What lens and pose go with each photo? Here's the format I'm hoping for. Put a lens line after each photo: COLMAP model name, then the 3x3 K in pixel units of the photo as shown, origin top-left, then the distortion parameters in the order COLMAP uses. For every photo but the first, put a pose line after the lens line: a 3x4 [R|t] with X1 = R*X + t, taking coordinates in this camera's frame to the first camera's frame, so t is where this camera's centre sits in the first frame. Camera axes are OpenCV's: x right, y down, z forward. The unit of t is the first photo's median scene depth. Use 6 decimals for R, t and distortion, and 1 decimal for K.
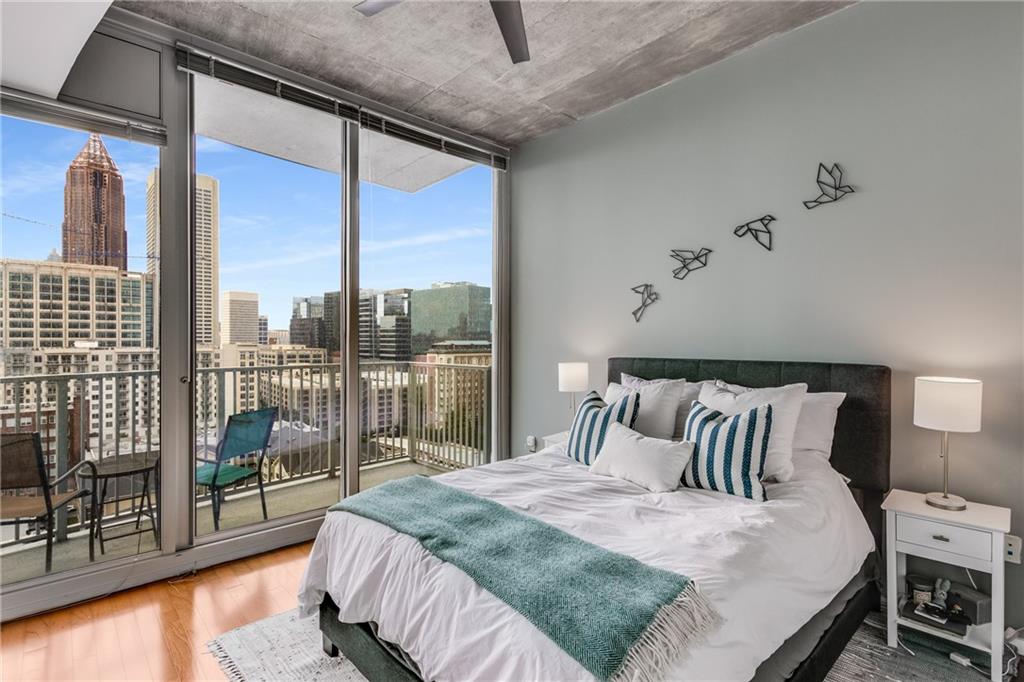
lens RADIAL K [[501.6, 0, 521.6], [0, 501.6, 339.9], [0, 0, 1]] dist [0.003451, 0.000611]
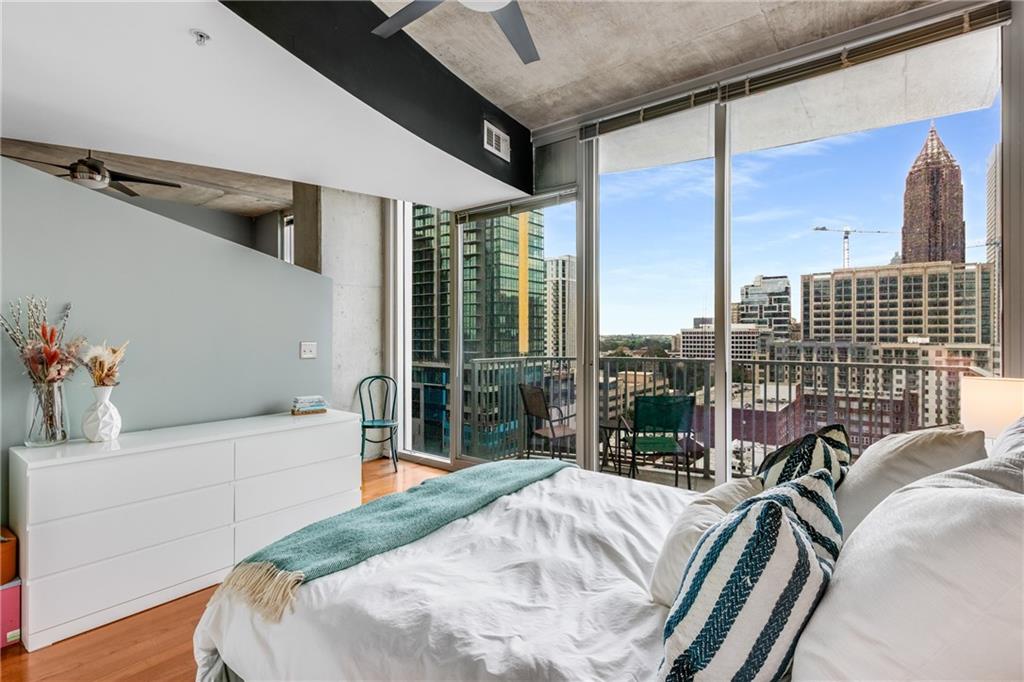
lens RADIAL K [[496.1, 0, 517.1], [0, 496.1, 334.9], [0, 0, 1]] dist [0.006583, 0.000470]
pose [[0.150010, -0.003565, -0.988678, 0.616085], [0.002196, 0.999992, -0.003272, 0.004293], [0.988682, -0.001681, 0.150017, 0.569967]]
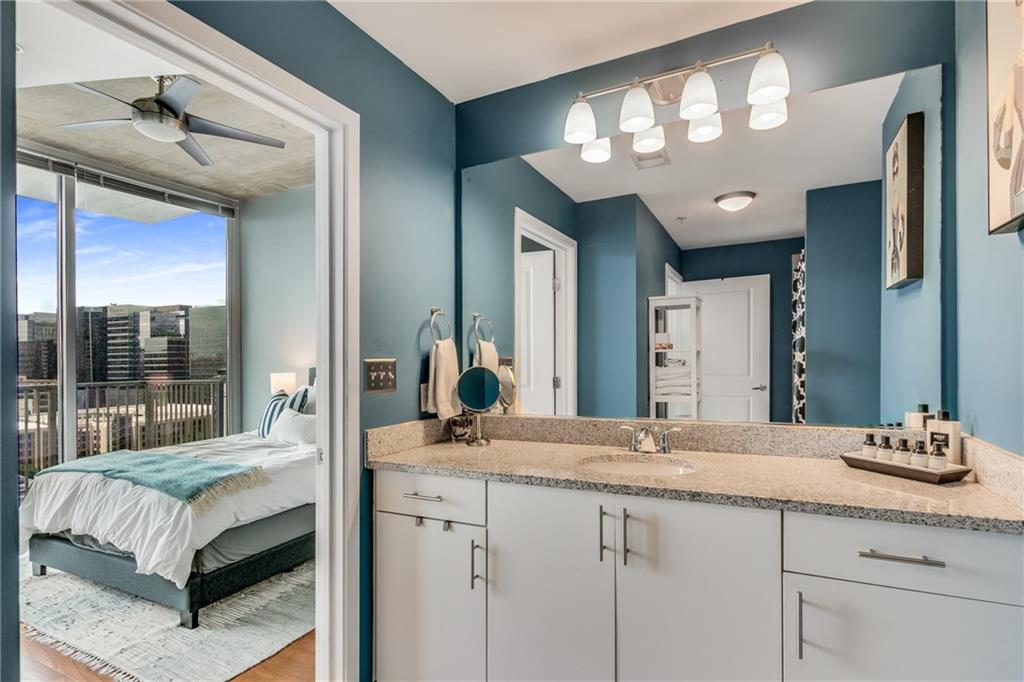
lens RADIAL K [[508.0, 0, 546.3], [0, 508.0, 349.0], [0, 0, 1]] dist [0.000775, -0.000722]
pose [[0.924740, -0.013111, 0.380374, 0.289680], [0.021673, 0.999599, -0.018235, 0.027890], [-0.379982, 0.025107, 0.924653, -0.625810]]
